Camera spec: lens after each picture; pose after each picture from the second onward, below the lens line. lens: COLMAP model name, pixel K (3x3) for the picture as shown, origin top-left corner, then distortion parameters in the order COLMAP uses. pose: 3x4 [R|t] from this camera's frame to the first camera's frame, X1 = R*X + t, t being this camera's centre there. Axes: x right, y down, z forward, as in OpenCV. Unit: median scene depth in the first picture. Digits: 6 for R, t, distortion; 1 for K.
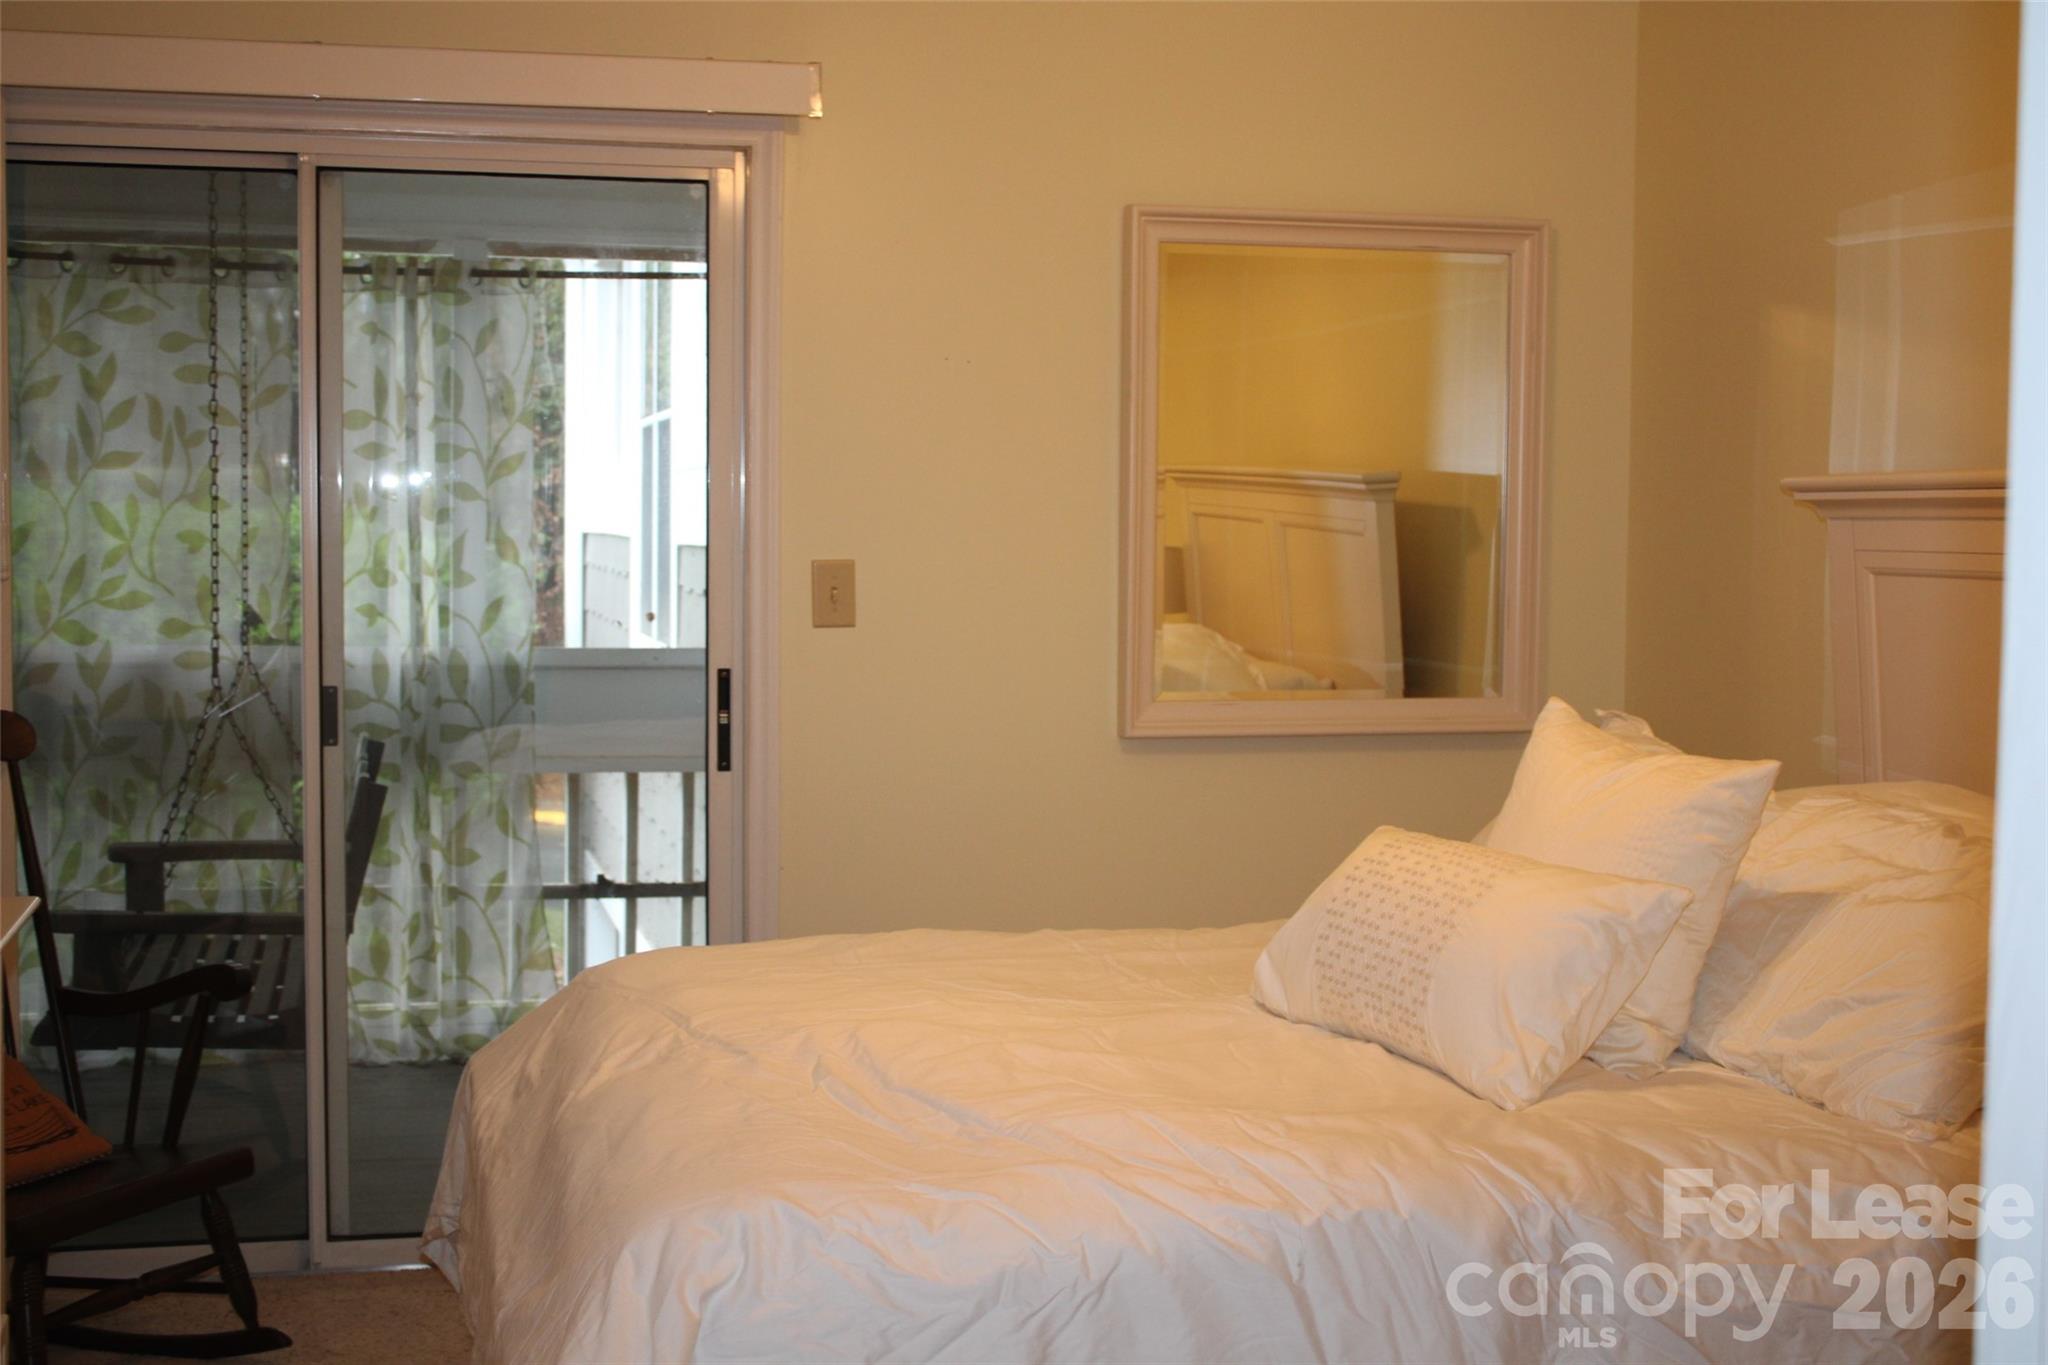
lens RADIAL K [[2583.3, 0, 1024.0], [0, 2583.3, 682.5], [0, 0, 1]] dist [-0.014778, -0.013052]
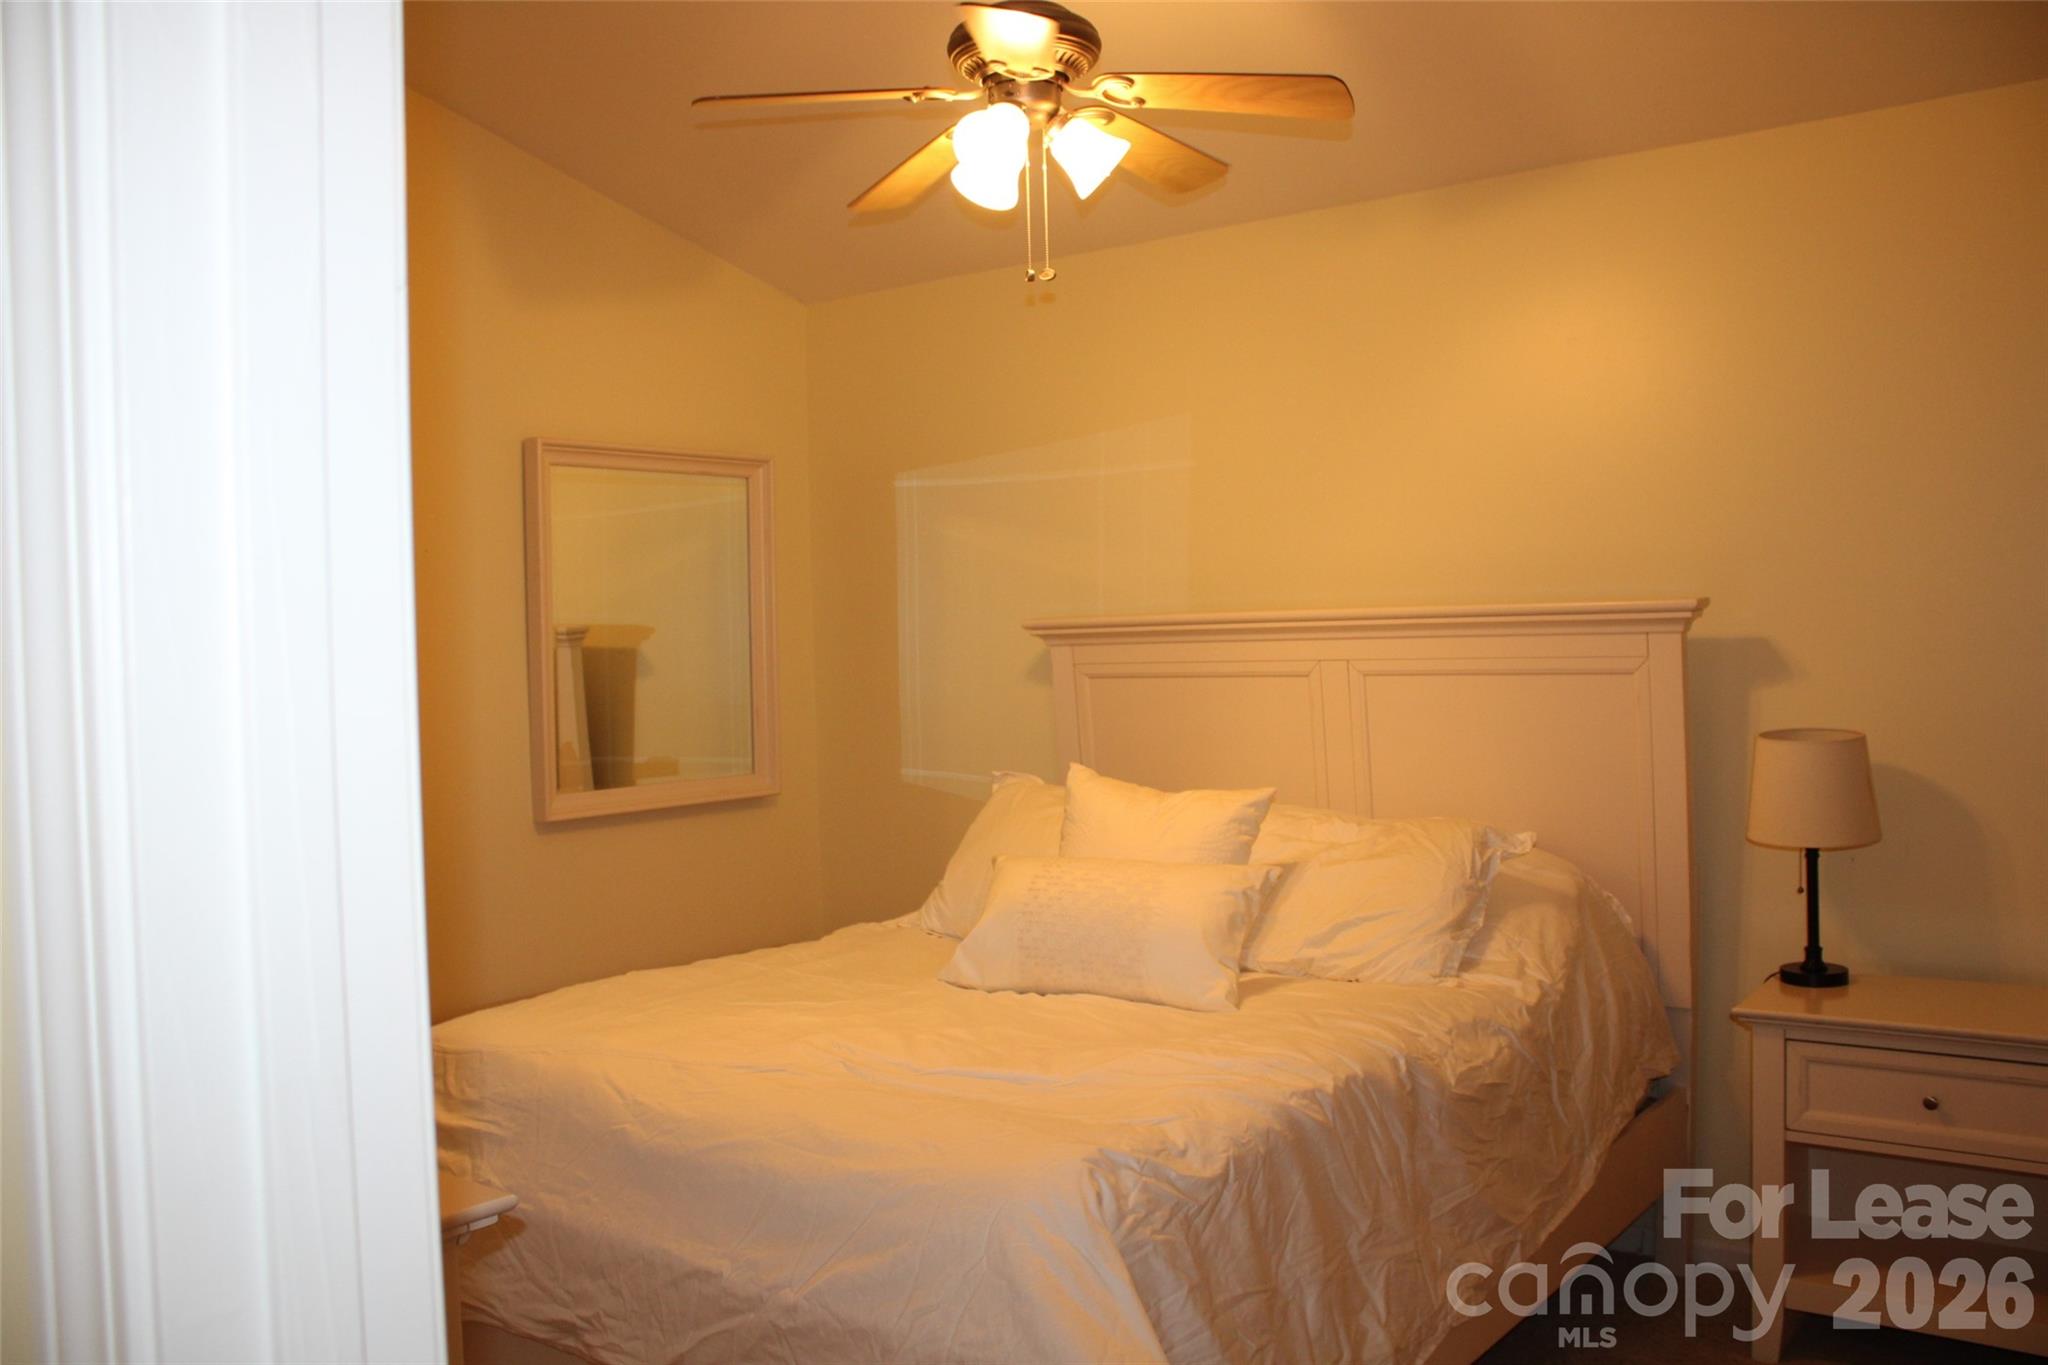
lens RADIAL K [[1731.7, 0, 1024.0], [0, 1731.7, 682.5], [0, 0, 1]] dist [-0.164406, 0.157365]
pose [[0.793828, -0.042883, 0.606629, -0.416497], [0.071553, 0.997168, -0.023143, -0.018458], [-0.603918, 0.061778, 0.794648, 0.165529]]
